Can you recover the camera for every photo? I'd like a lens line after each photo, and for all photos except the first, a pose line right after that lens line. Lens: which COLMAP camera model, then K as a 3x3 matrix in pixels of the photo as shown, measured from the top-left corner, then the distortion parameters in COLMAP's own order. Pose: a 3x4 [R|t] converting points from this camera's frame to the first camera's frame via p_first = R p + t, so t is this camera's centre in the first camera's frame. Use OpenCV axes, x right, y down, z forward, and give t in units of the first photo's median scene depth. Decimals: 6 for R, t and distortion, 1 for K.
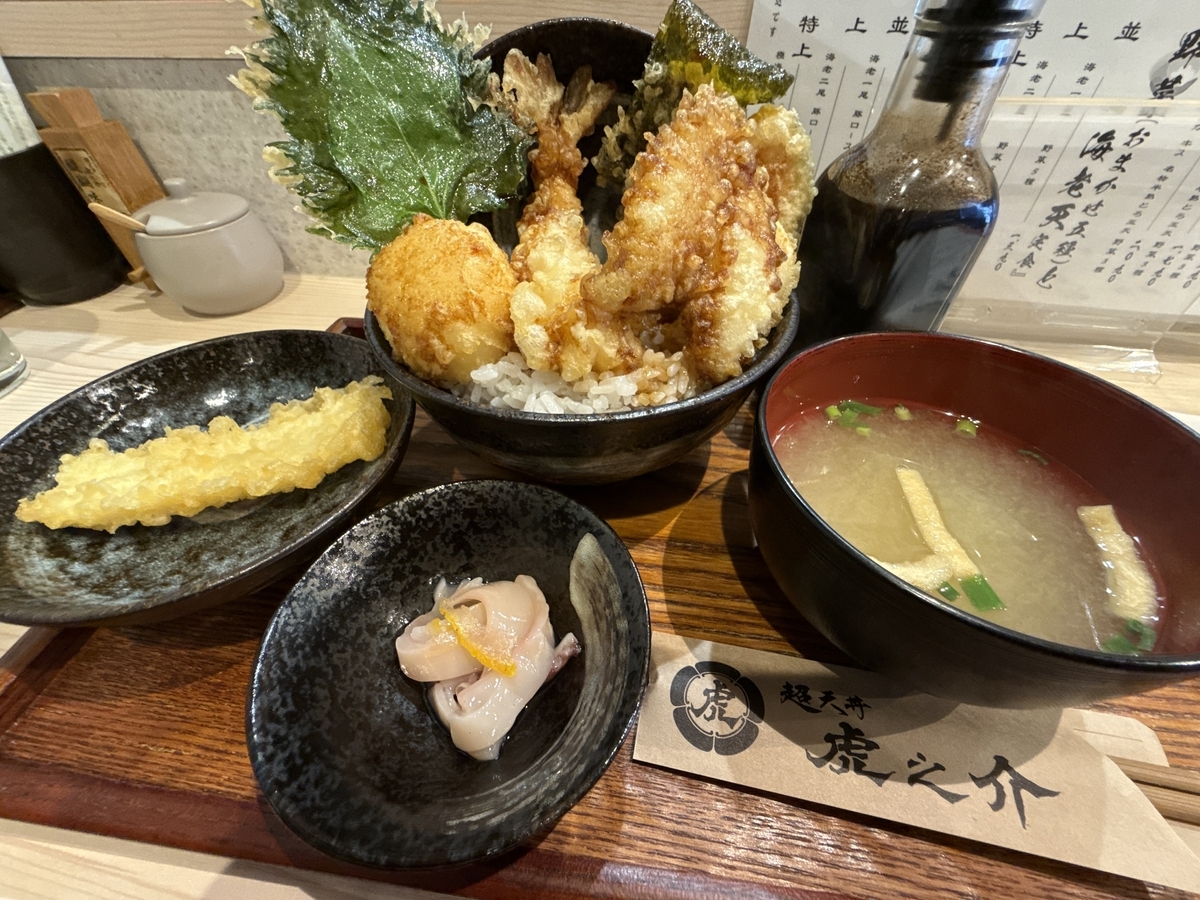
lens RADIAL K [[481.3, 0, 604.3], [0, 481.3, 456.7], [0, 0, 1]] dist [0.001762, 0.000267]
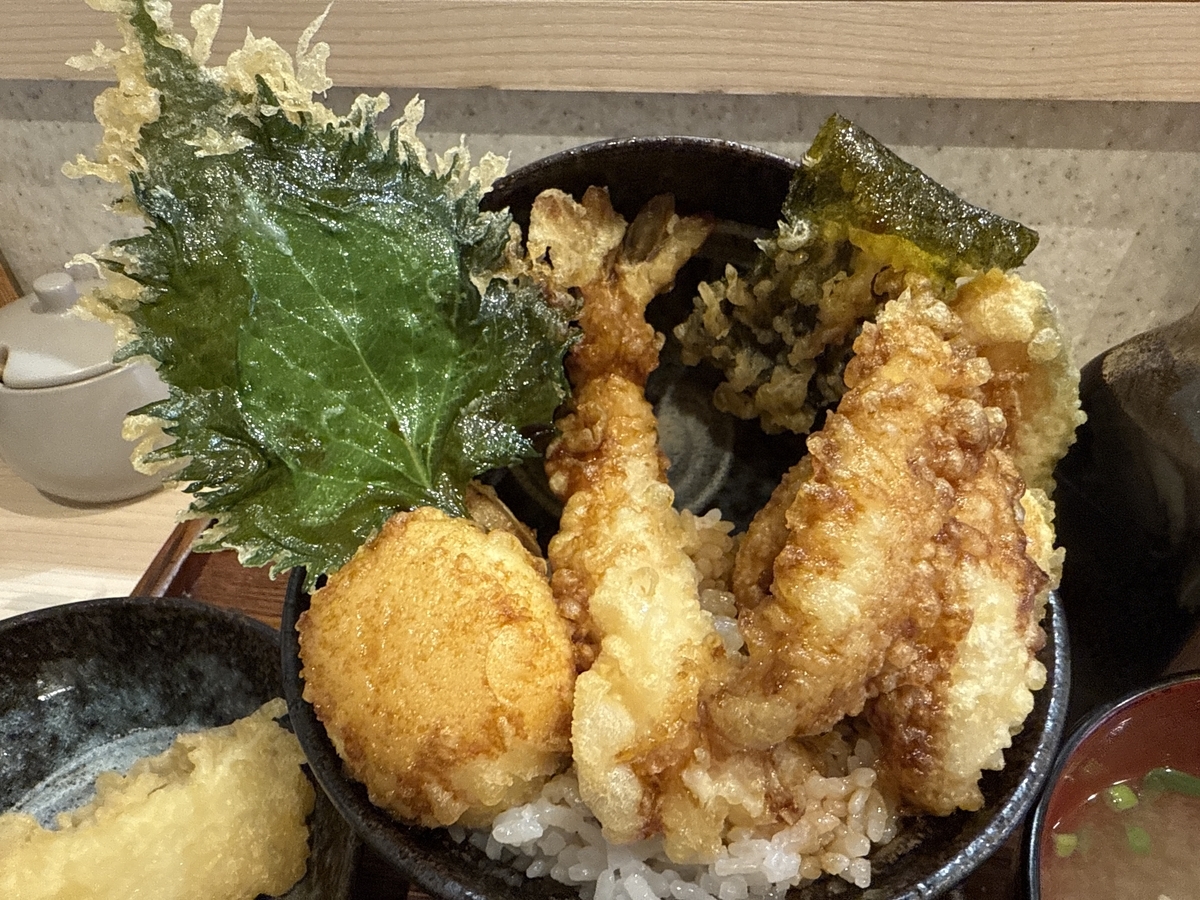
lens RADIAL K [[858.2, 0, 602.8], [0, 858.2, 449.6], [0, 0, 1]] dist [0.036094, -0.018858]
pose [[0.999862, -0.015391, -0.006199, -0.122381], [0.014946, 0.997689, -0.066278, -0.471248], [0.007205, 0.066176, 0.997782, -0.013833]]
